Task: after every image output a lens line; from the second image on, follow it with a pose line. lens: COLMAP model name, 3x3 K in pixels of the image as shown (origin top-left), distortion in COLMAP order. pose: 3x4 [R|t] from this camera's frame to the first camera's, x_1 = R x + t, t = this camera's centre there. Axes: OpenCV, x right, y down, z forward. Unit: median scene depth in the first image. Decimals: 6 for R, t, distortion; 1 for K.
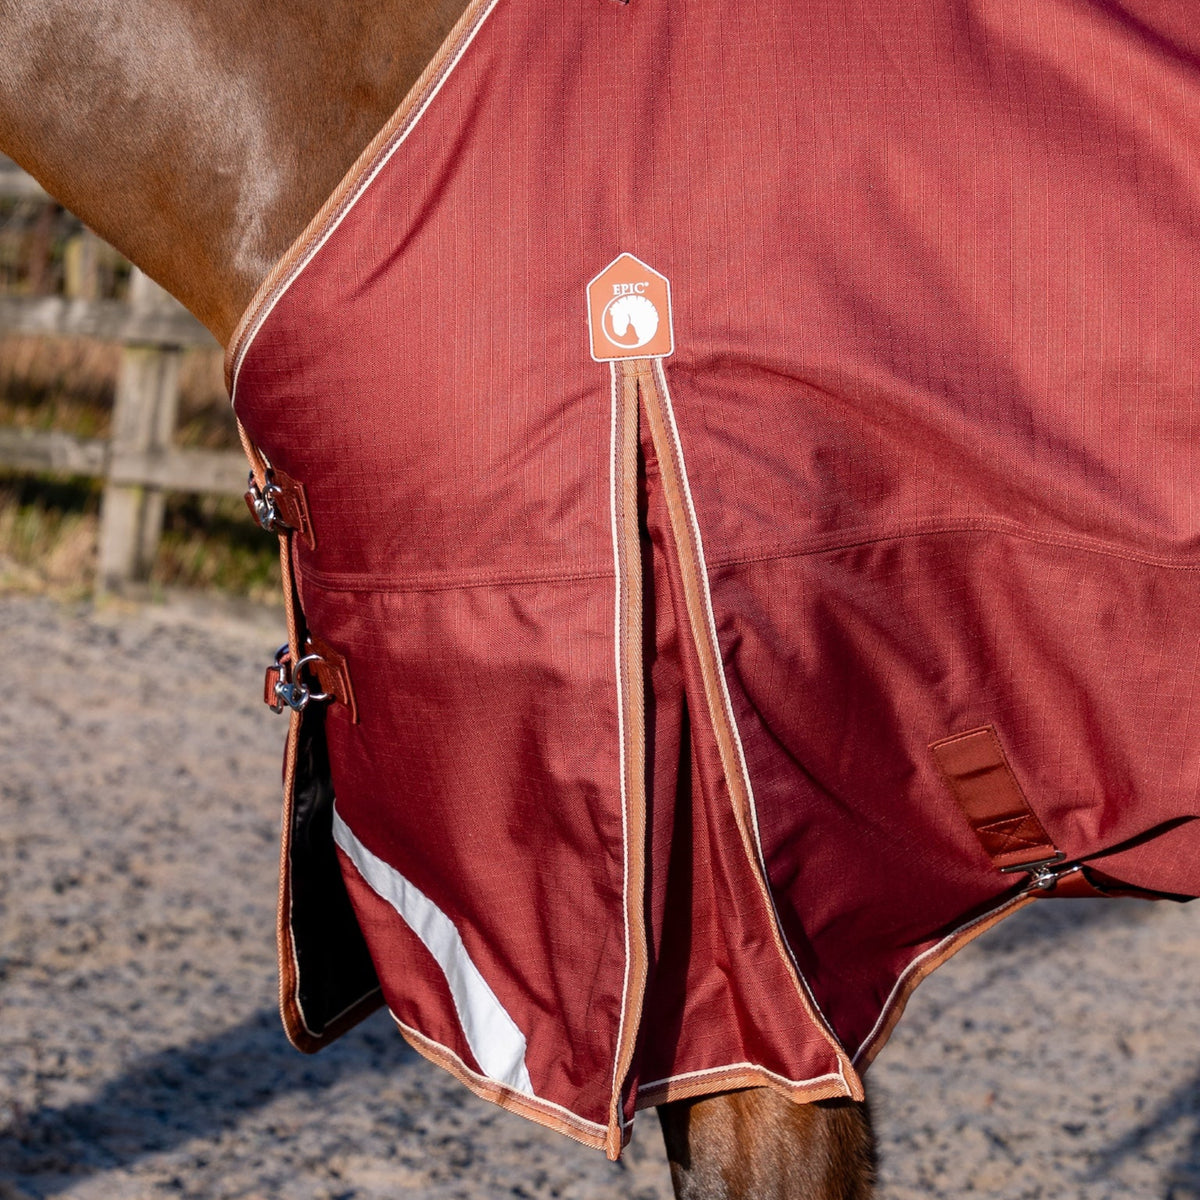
lens RADIAL K [[6625.1, 0, 600.0], [0, 6625.1, 600.0], [0, 0, 1]] dist [-0.231547, -0.790456]
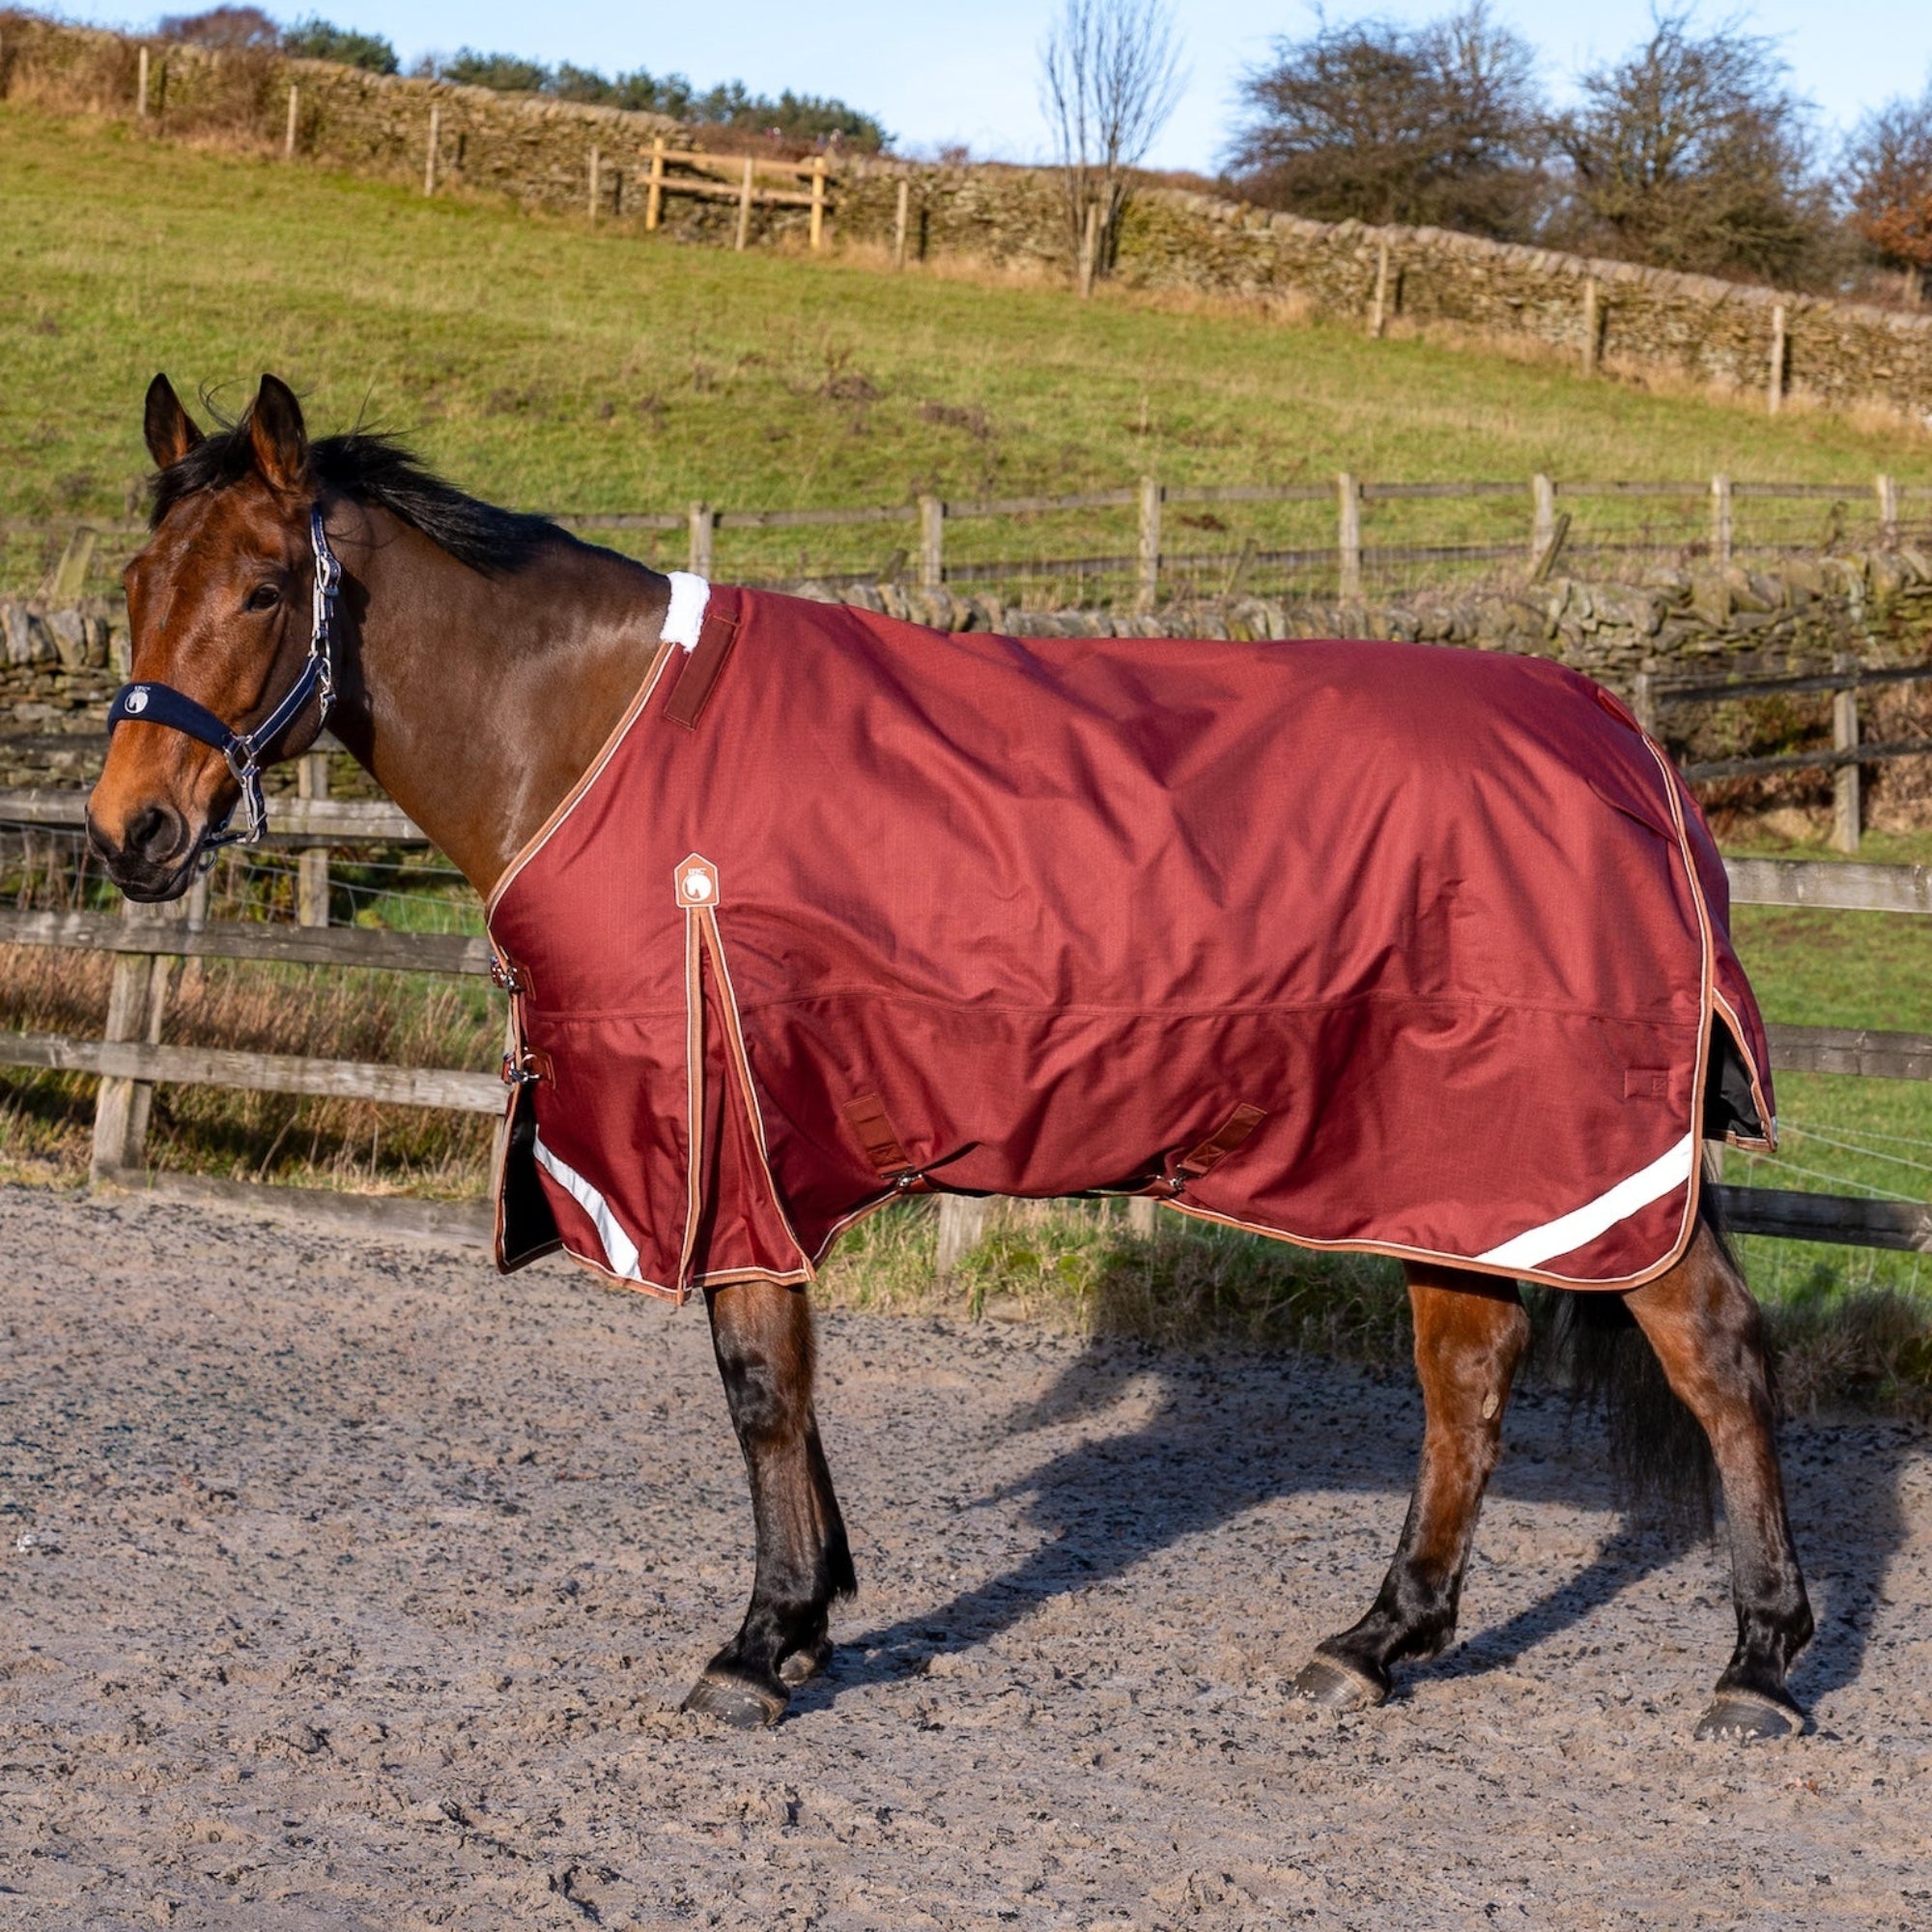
lens RADIAL K [[10666.4, 0, 966.0], [0, 10666.4, 966.0], [0, 0, 1]] dist [-0.231547, -0.790456]
pose [[0.998143, 0.009544, 0.060161, -0.105424], [-0.006672, 0.998836, -0.047767, 0.132070], [-0.060547, 0.047277, 0.997045, -2.170193]]
